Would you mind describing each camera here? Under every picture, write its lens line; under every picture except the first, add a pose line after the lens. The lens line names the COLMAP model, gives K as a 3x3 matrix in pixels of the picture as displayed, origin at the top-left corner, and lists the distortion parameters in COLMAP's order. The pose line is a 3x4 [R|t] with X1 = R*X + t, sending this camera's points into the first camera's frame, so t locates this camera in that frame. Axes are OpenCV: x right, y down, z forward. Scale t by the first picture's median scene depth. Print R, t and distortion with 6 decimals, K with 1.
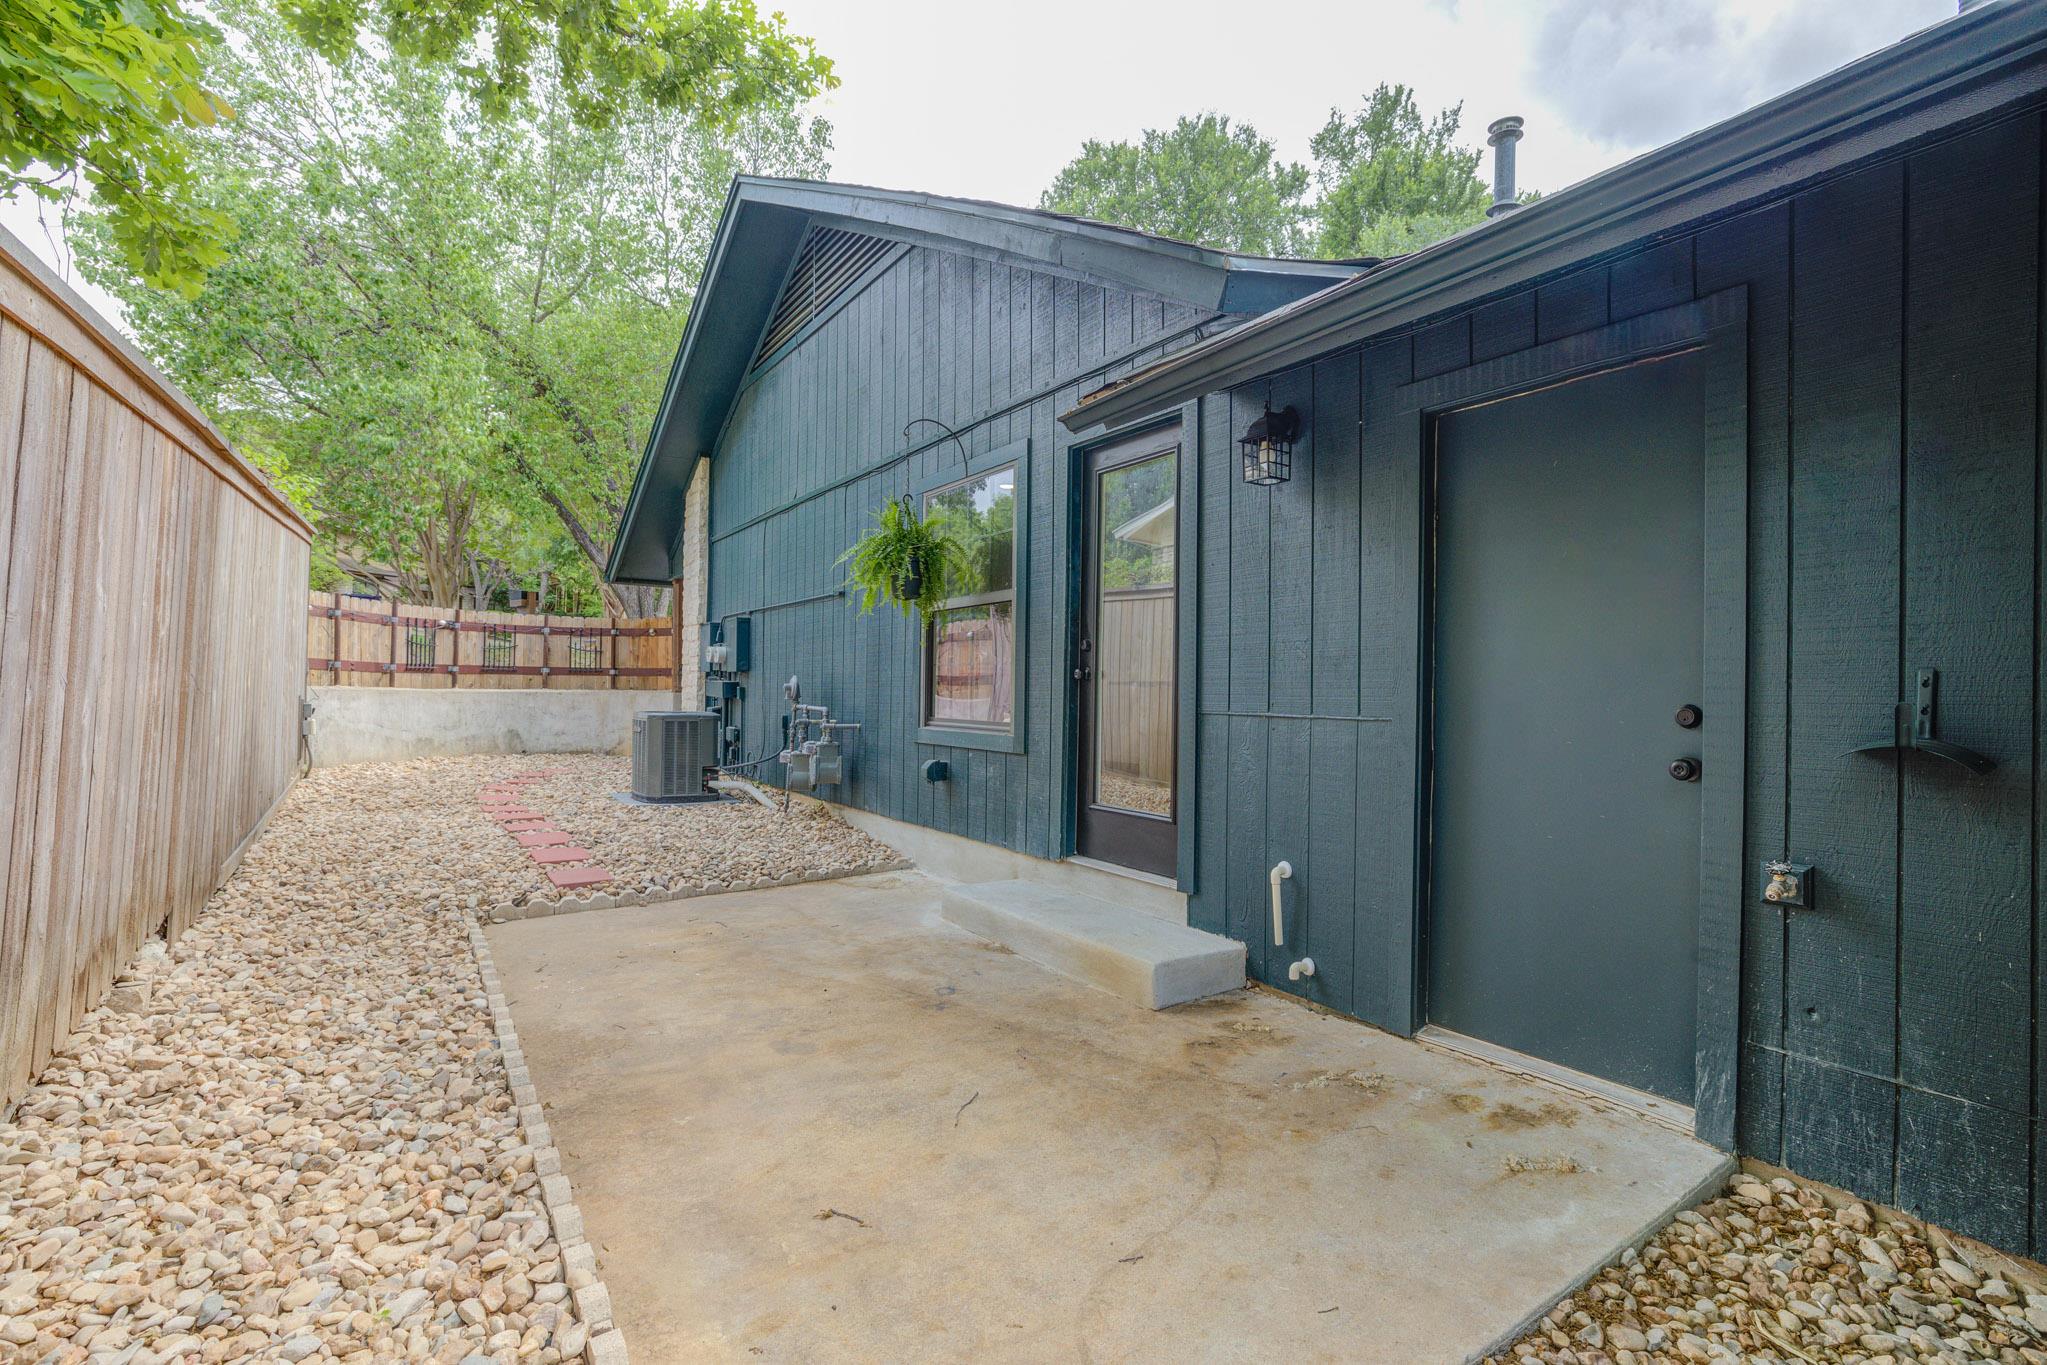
lens RADIAL K [[946.5, 0, 1023.5], [0, 946.5, 682.5], [0, 0, 1]] dist [-0.043280, 0.024934]
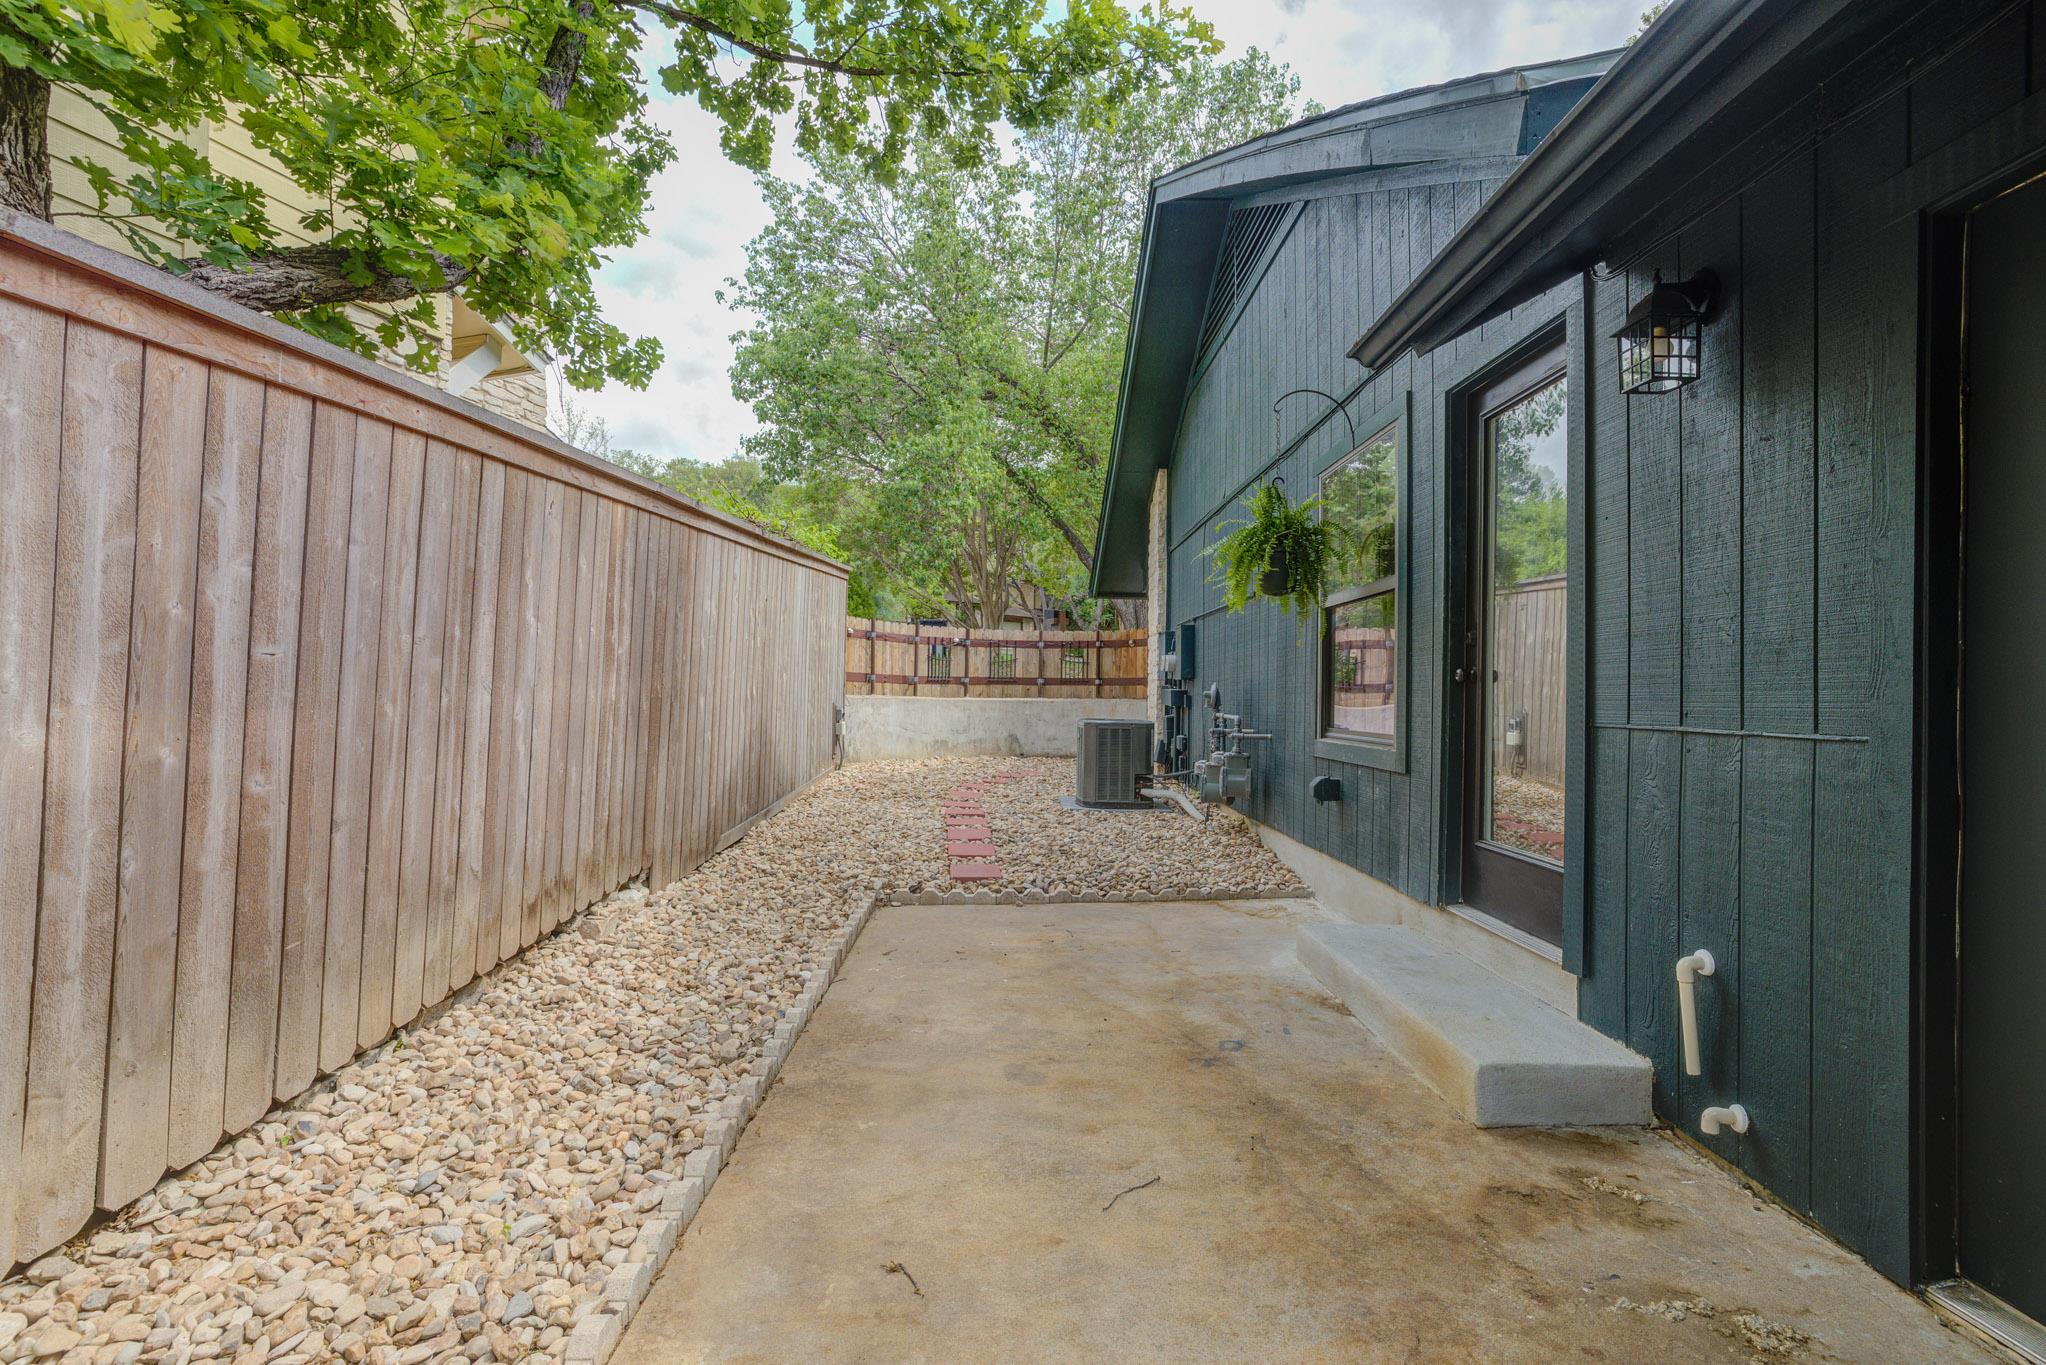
lens RADIAL K [[946.0, 0, 1023.0], [0, 946.0, 682.5], [0, 0, 1]] dist [-0.043280, 0.024934]
pose [[0.834384, -0.009886, -0.551094, 0.210506], [0.003702, 0.999917, -0.012332, 0.006231], [0.551171, 0.008250, 0.834352, 0.162181]]
